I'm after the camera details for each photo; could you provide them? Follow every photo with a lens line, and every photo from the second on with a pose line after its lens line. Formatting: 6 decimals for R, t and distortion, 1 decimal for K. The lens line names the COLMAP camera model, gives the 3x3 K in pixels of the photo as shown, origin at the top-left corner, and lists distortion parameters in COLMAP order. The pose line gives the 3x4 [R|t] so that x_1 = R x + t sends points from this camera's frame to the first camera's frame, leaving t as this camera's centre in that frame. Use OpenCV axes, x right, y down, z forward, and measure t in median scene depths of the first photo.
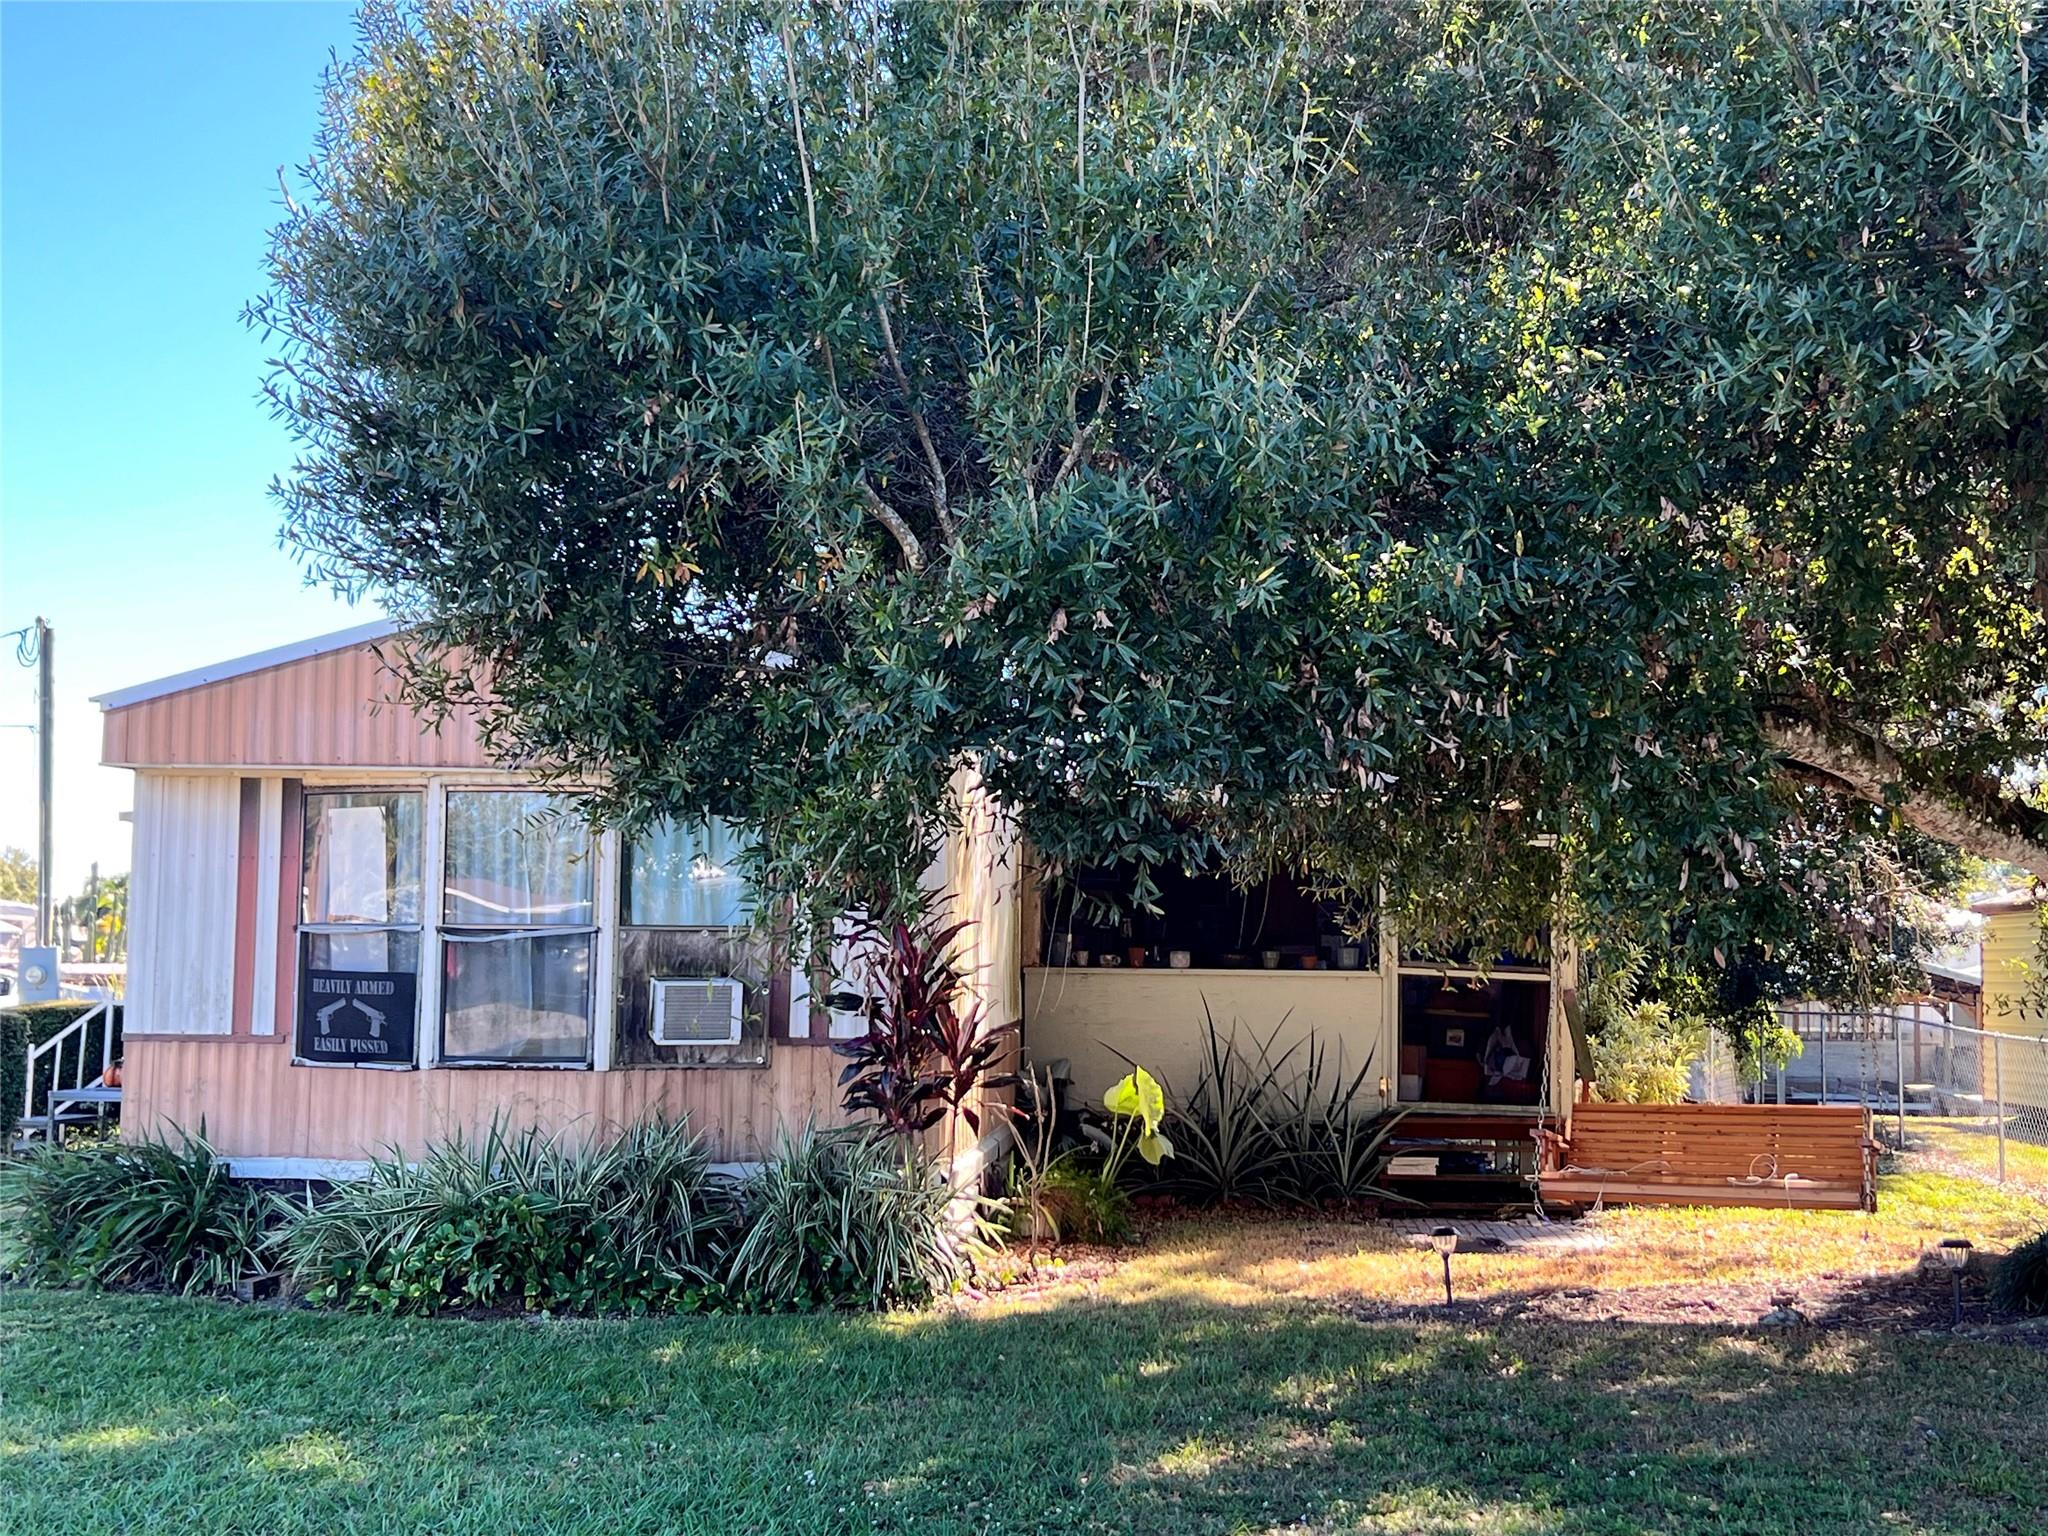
lens RADIAL K [[2658.2, 0, 1024.0], [0, 2658.2, 768.0], [0, 0, 1]] dist [0.128998, 0.000345]
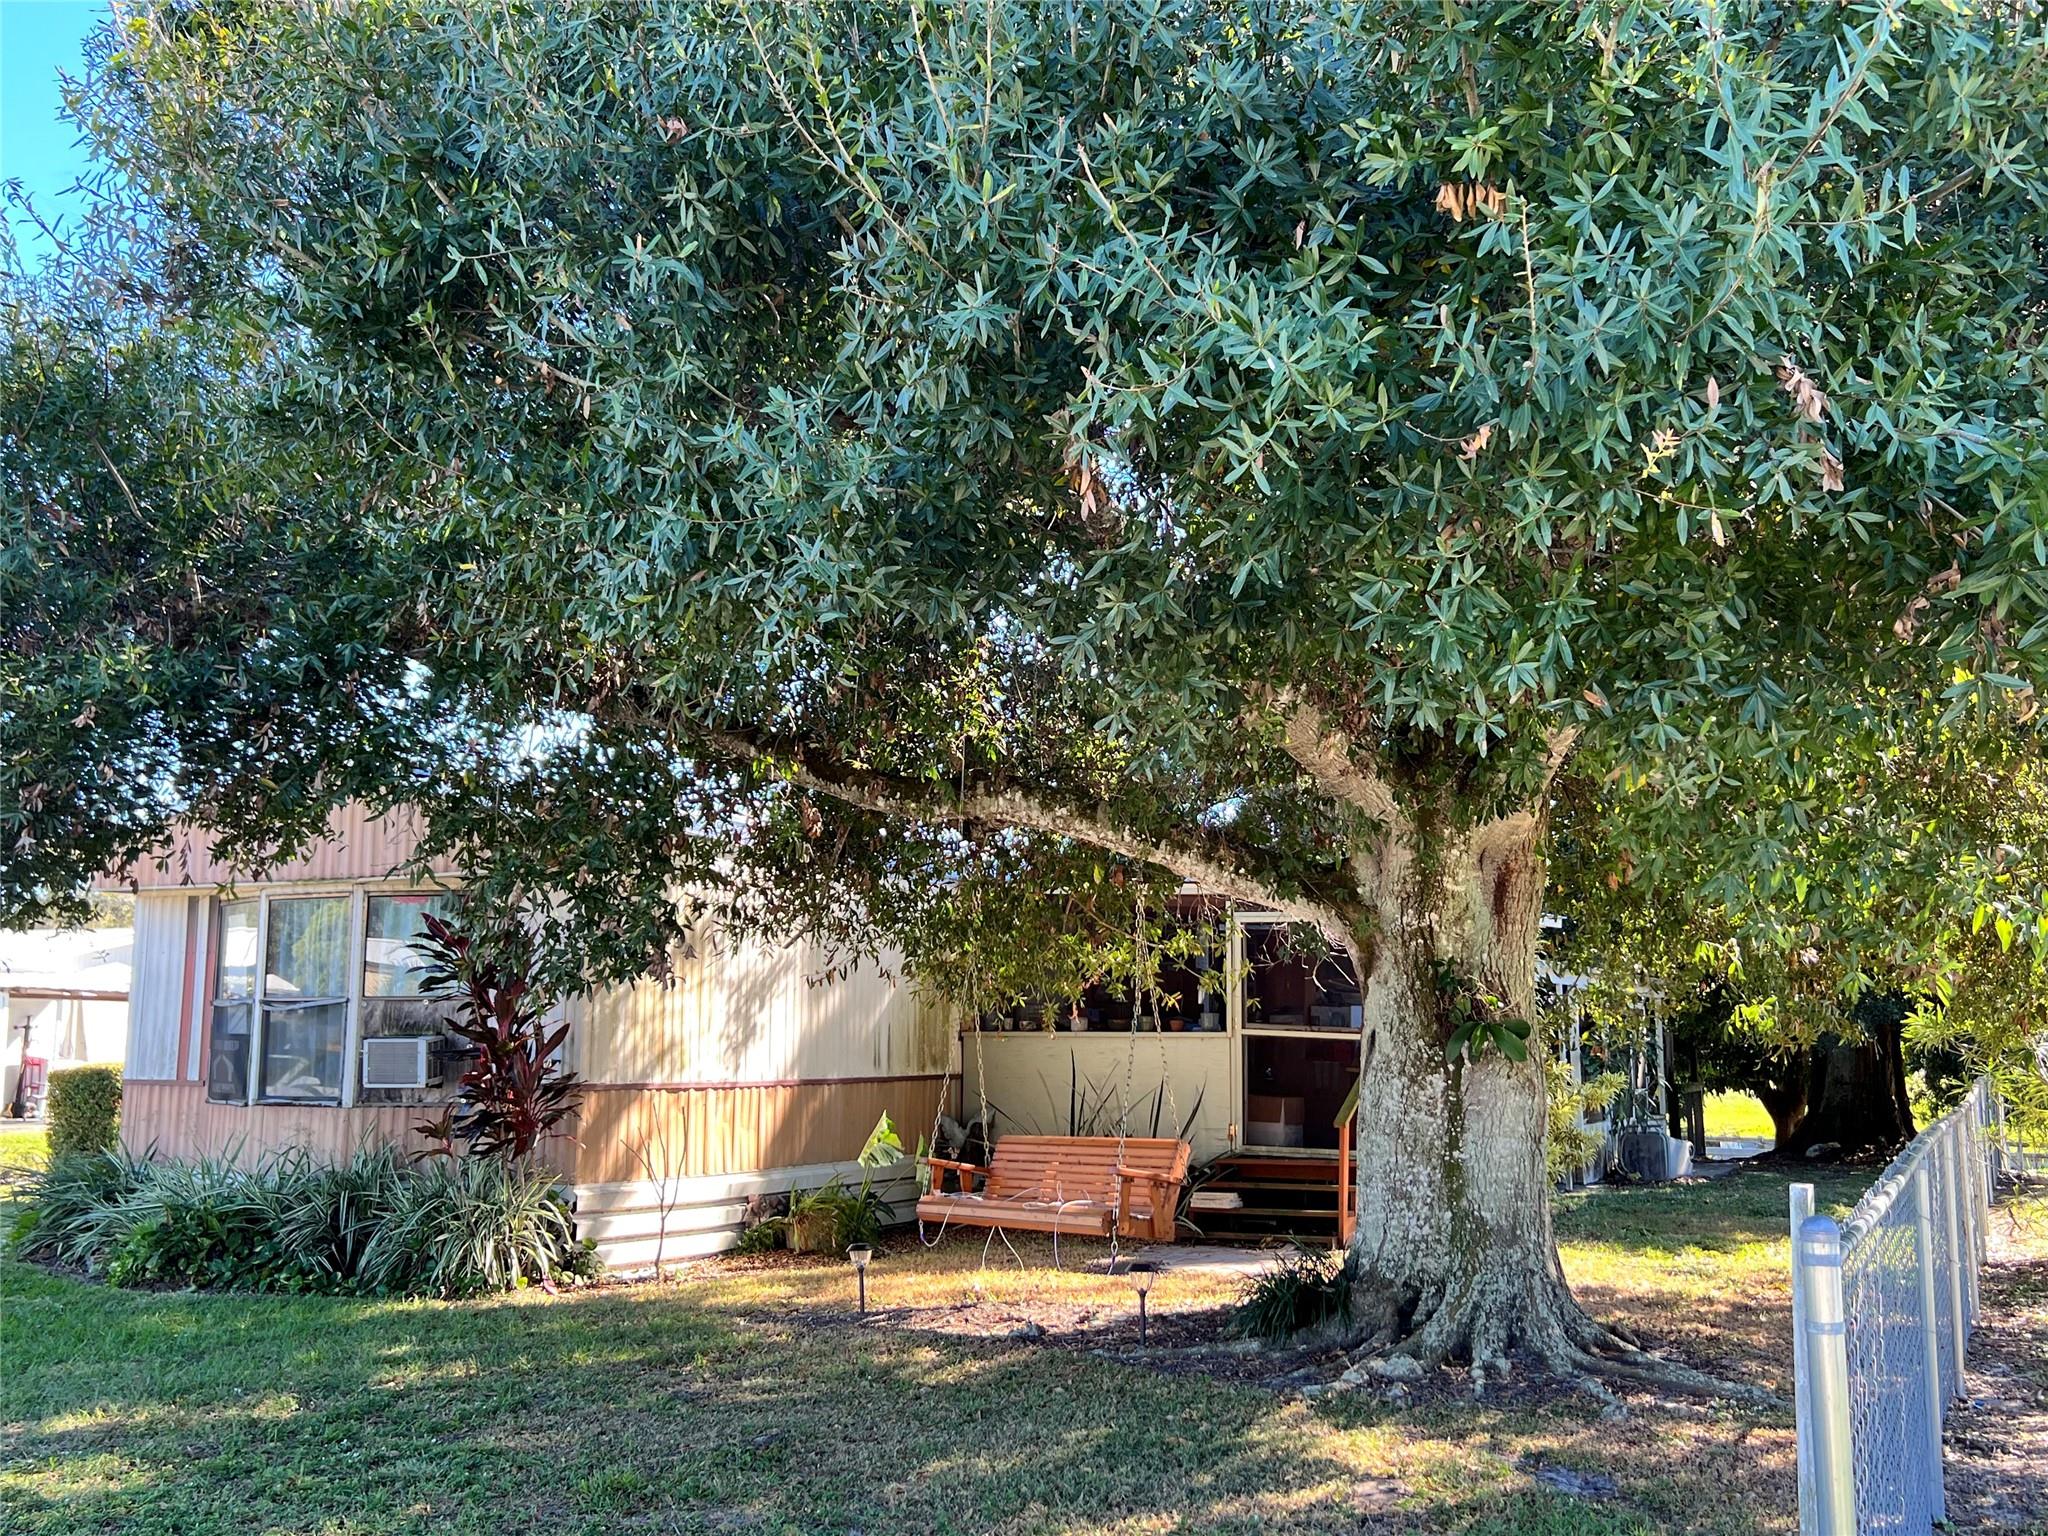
lens RADIAL K [[1998.6, 0, 1024.0], [0, 1998.6, 768.0], [0, 0, 1]] dist [0.183207, -0.476697]
pose [[0.921244, -0.059266, -0.384444, 0.527505], [0.032418, 0.996584, -0.075951, 0.032596], [0.387632, 0.057506, 0.920019, 0.193783]]
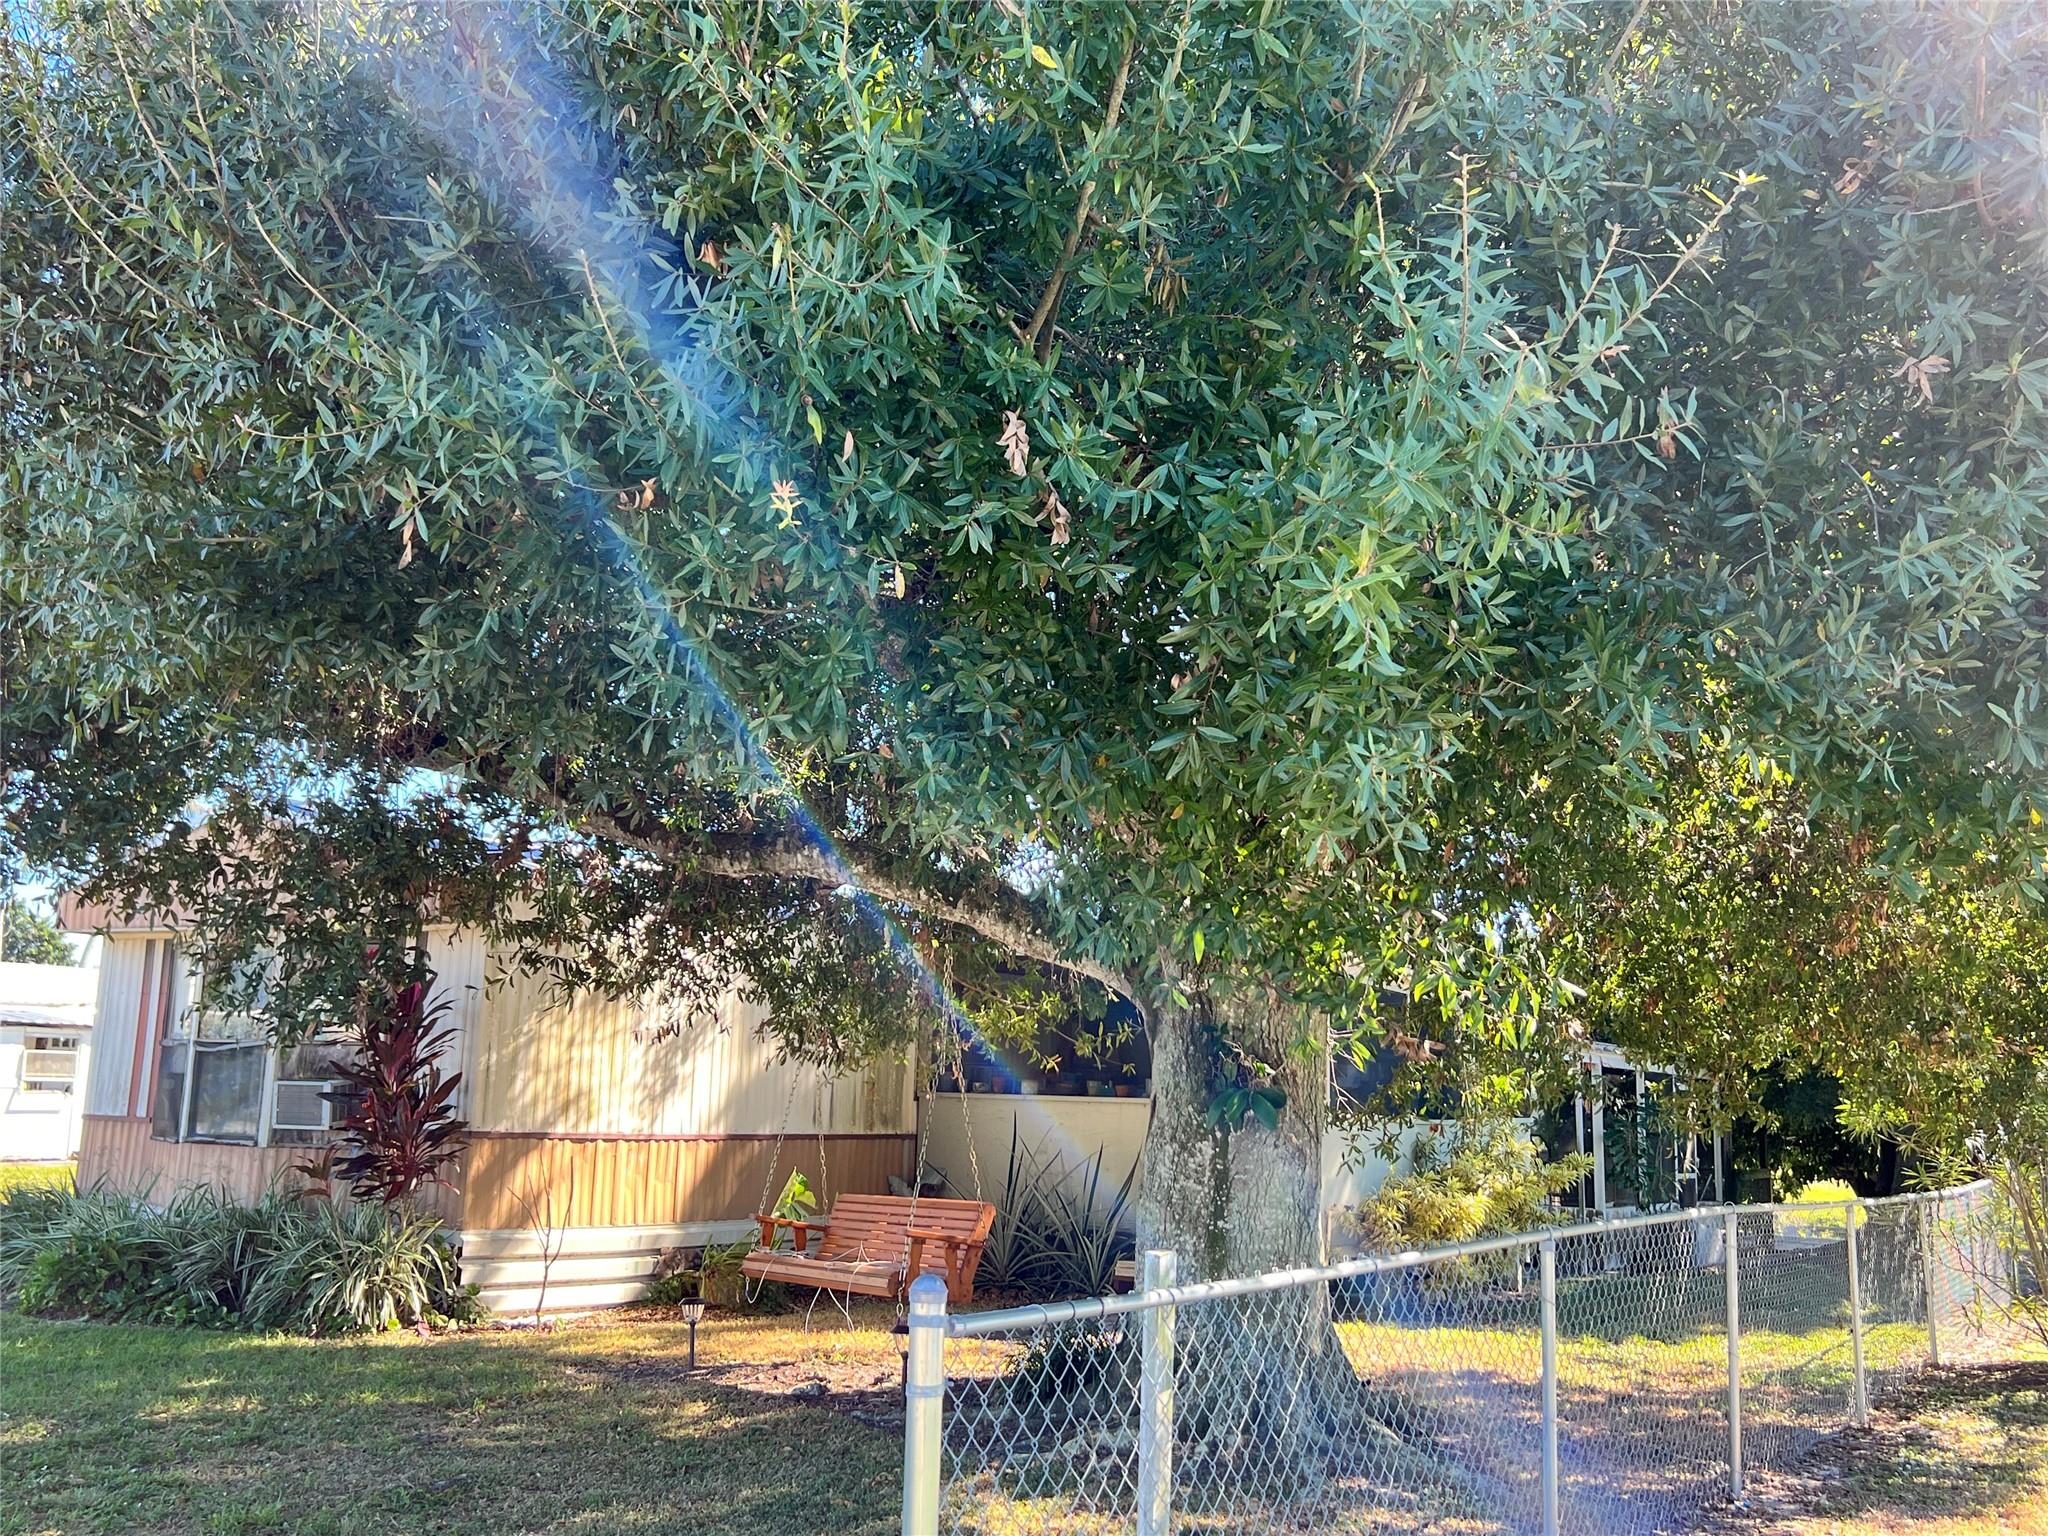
lens RADIAL K [[1993.3, 0, 1024.0], [0, 1993.3, 768.0], [0, 0, 1]] dist [0.143239, -0.278641]
pose [[0.879506, -0.060785, -0.471991, 0.660699], [0.009120, 0.993780, -0.110988, 0.038477], [0.475801, 0.093310, 0.874589, 0.257786]]
